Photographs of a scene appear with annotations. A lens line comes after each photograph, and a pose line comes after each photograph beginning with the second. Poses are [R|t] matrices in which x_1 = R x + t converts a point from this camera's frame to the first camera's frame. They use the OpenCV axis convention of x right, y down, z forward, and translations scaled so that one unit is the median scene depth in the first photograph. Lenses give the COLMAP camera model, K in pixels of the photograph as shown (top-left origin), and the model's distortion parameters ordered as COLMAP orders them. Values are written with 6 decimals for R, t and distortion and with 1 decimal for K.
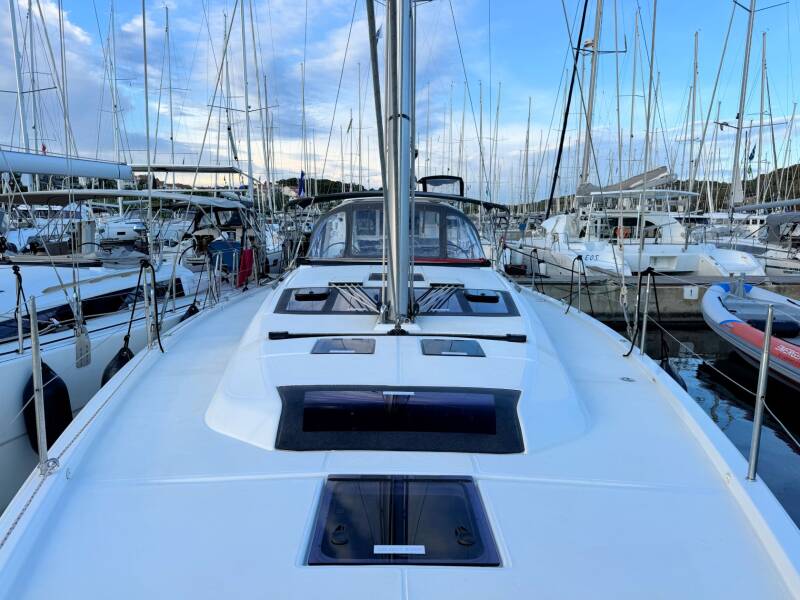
lens RADIAL K [[559.6, 0, 400.0], [0, 559.6, 300.0], [0, 0, 1]] dist [0.084714, -0.114803]
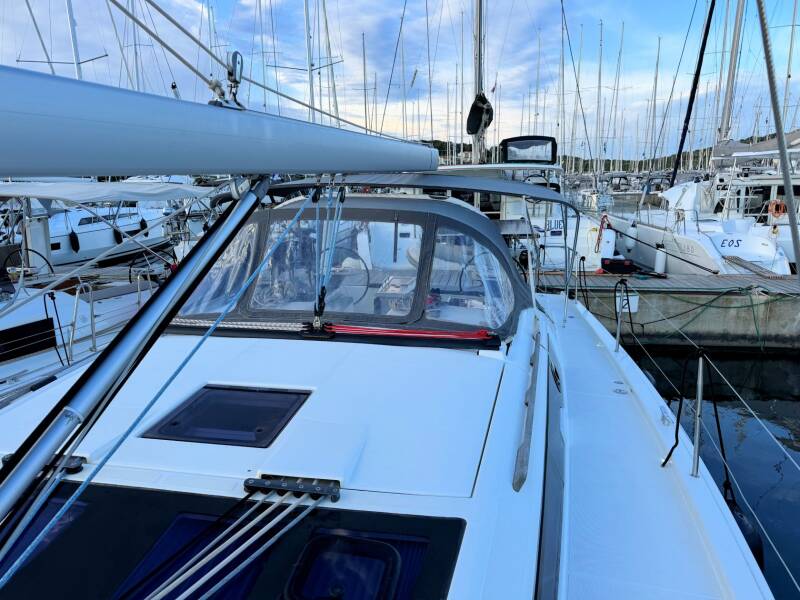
lens RADIAL K [[570.6, 0, 400.0], [0, 570.6, 300.0], [0, 0, 1]] dist [-0.004072, -0.002864]
pose [[0.981667, 0.017726, -0.189777, 0.050206], [-0.005649, 0.997934, 0.063991, -0.040264], [0.190519, -0.061746, 0.979740, 0.160585]]
